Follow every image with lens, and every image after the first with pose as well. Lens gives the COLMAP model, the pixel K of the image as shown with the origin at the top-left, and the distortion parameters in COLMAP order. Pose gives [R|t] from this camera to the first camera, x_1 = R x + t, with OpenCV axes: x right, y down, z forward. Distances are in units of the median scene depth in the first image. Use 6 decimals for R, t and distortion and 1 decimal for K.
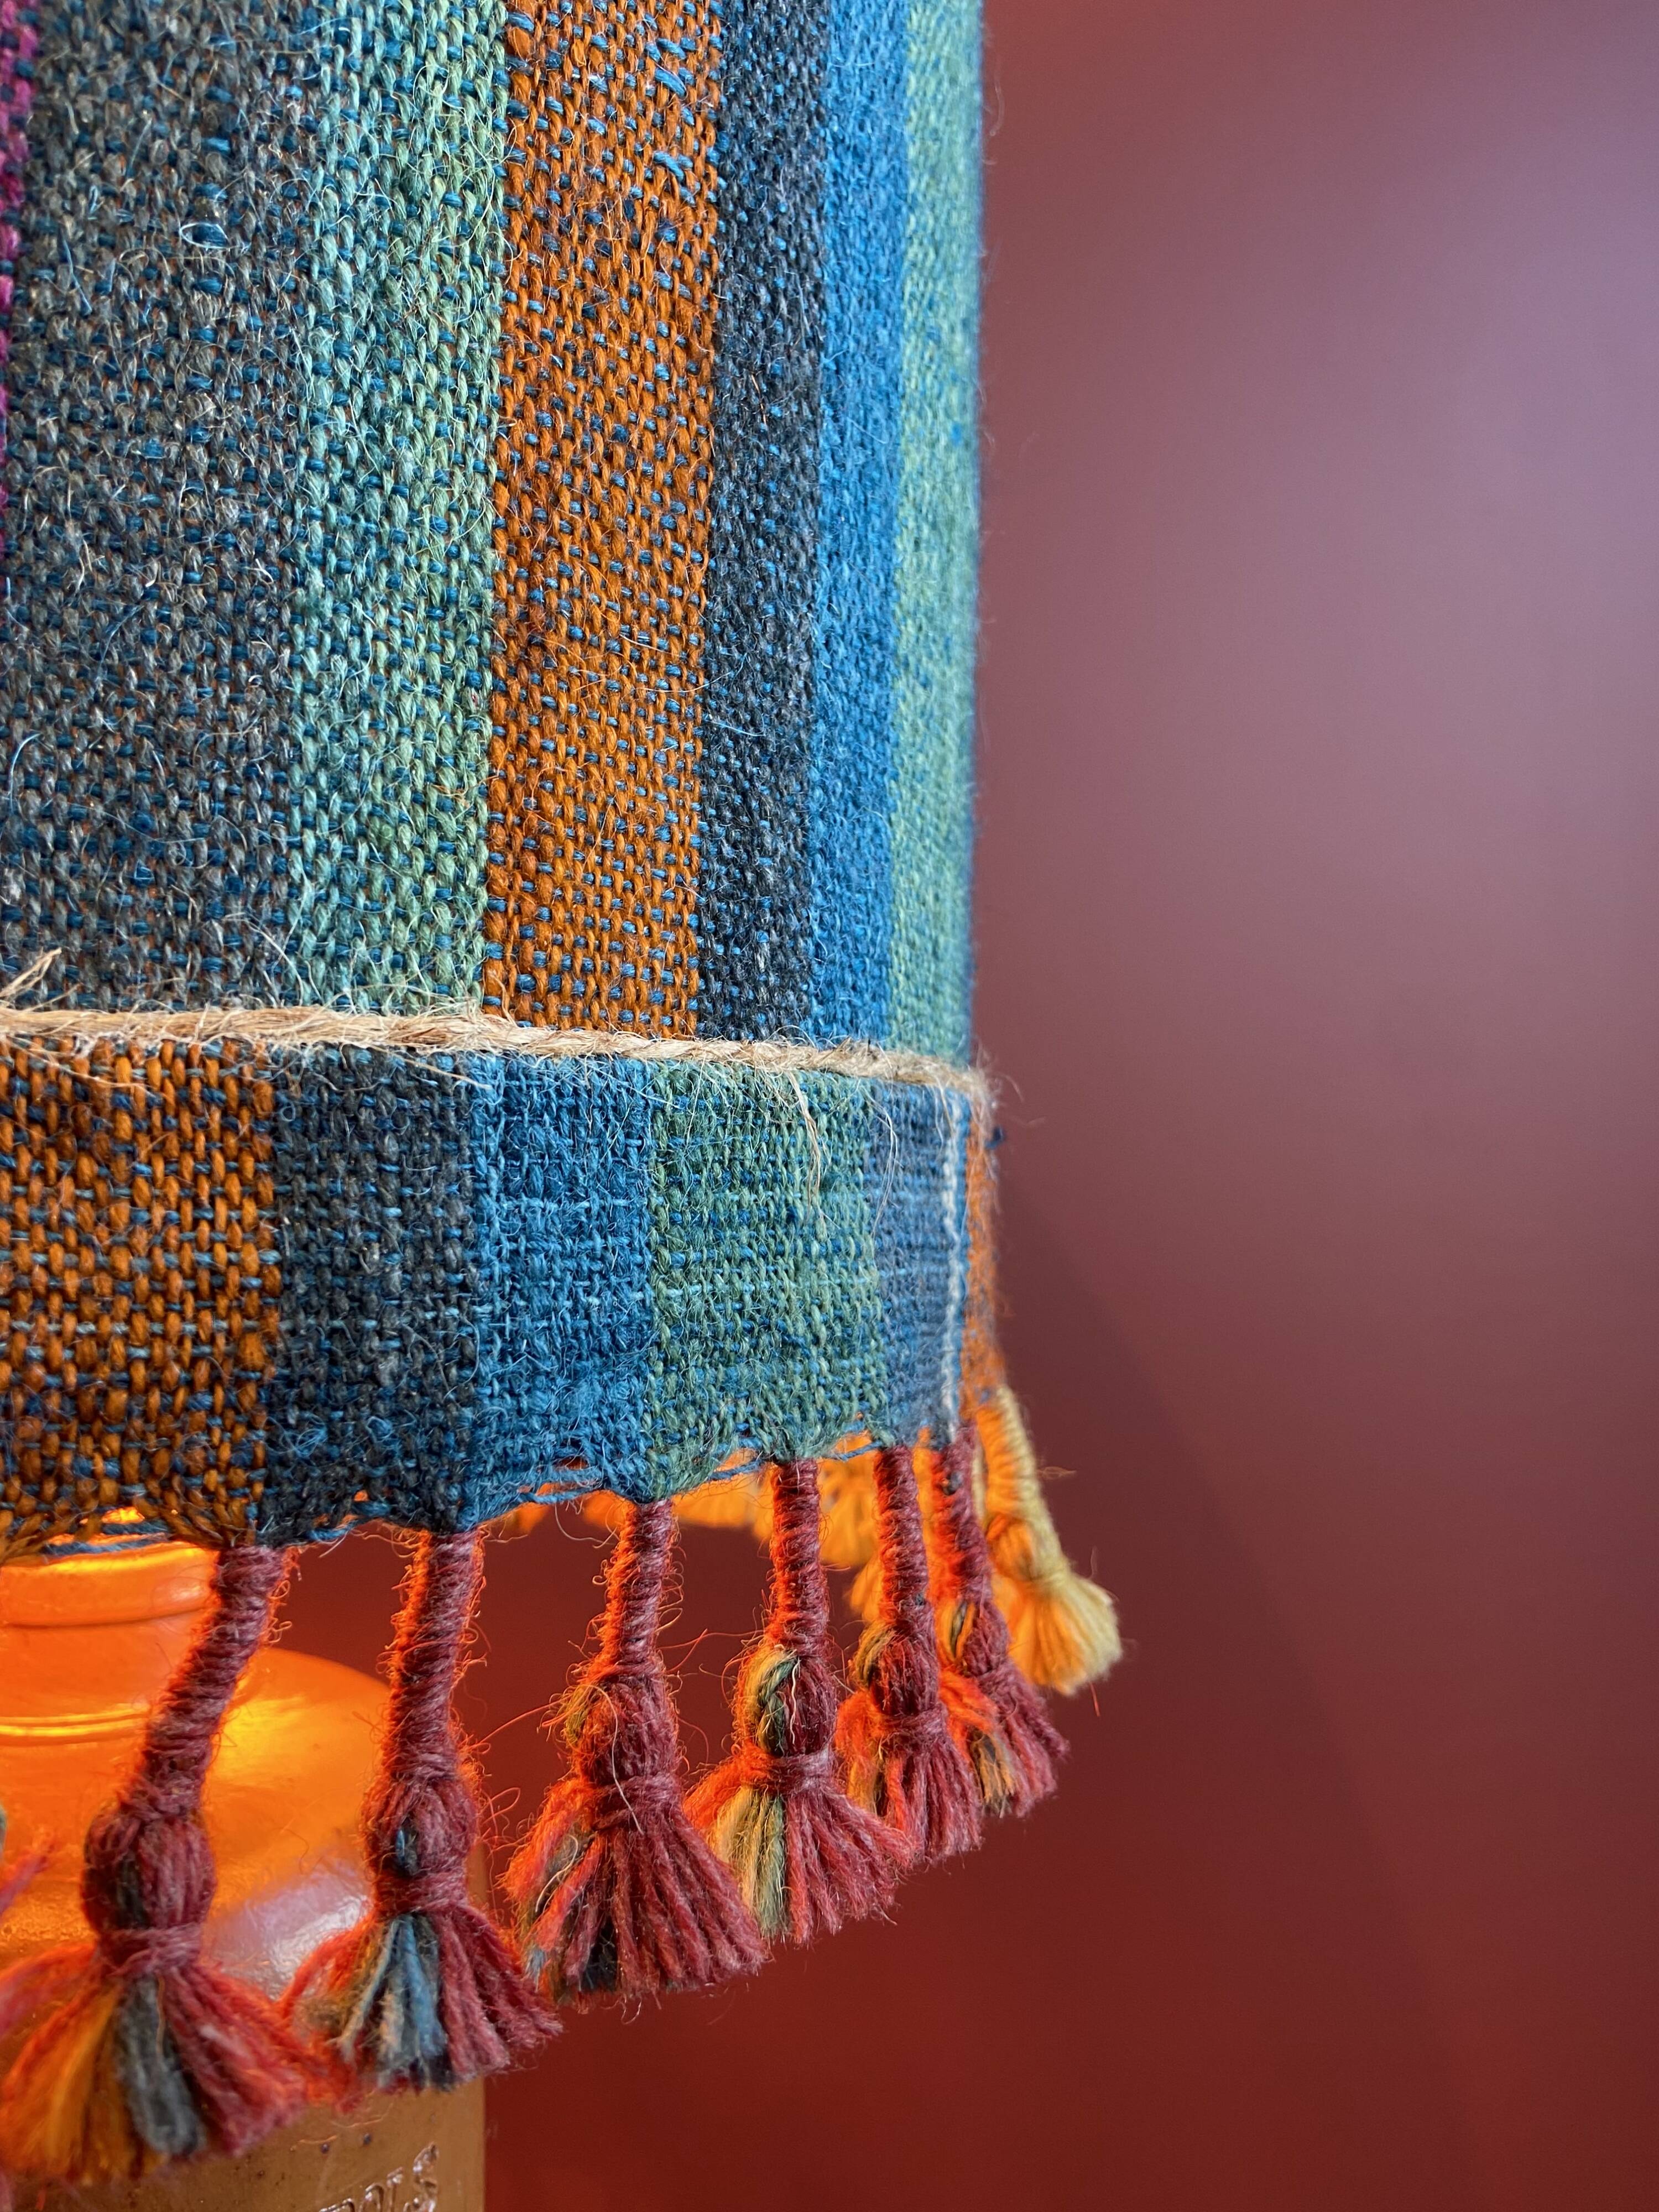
lens RADIAL K [[1703.5, 0, 839.6], [0, 1703.5, 1082.9], [0, 0, 1]] dist [0.117500, -0.179277]
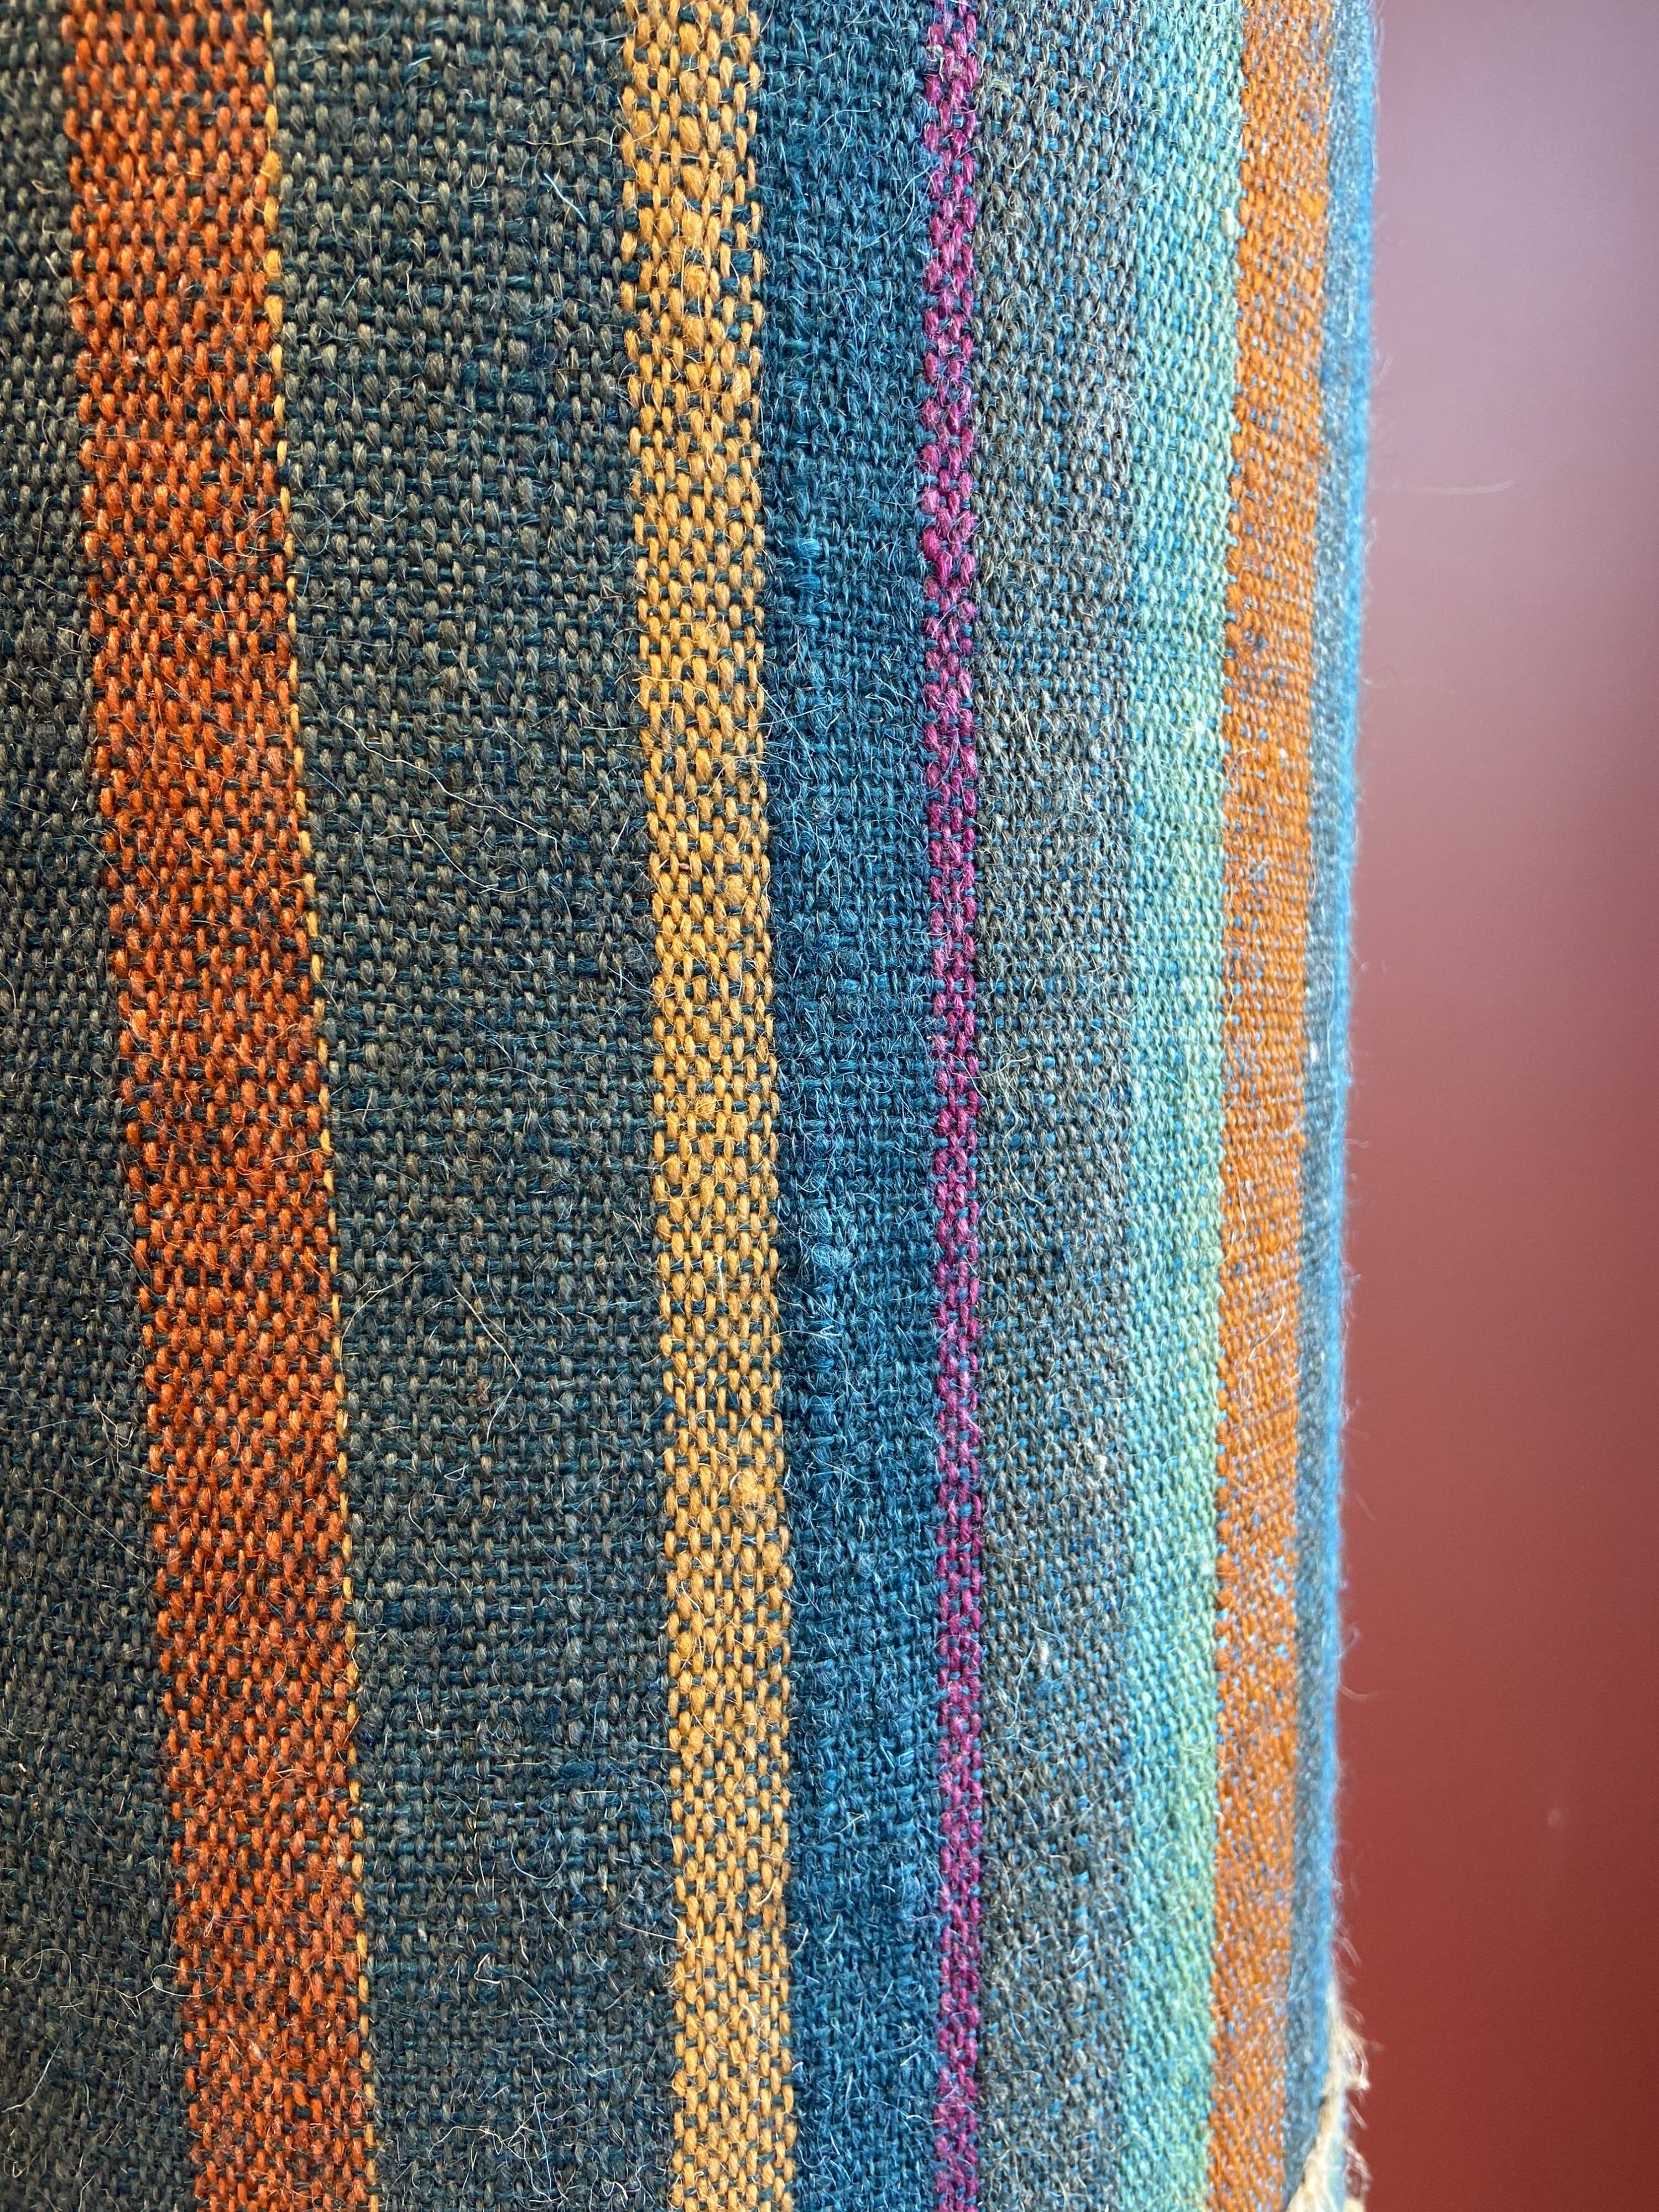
lens RADIAL K [[1703.5, 0, 879.1], [0, 1703.5, 1098.5], [0, 0, 1]] dist [0.117500, -0.179277]
pose [[0.983674, -0.047049, 0.173702, -0.678481], [0.017818, 0.985940, 0.166146, -1.289450], [-0.179077, -0.160338, 0.970682, -0.204464]]
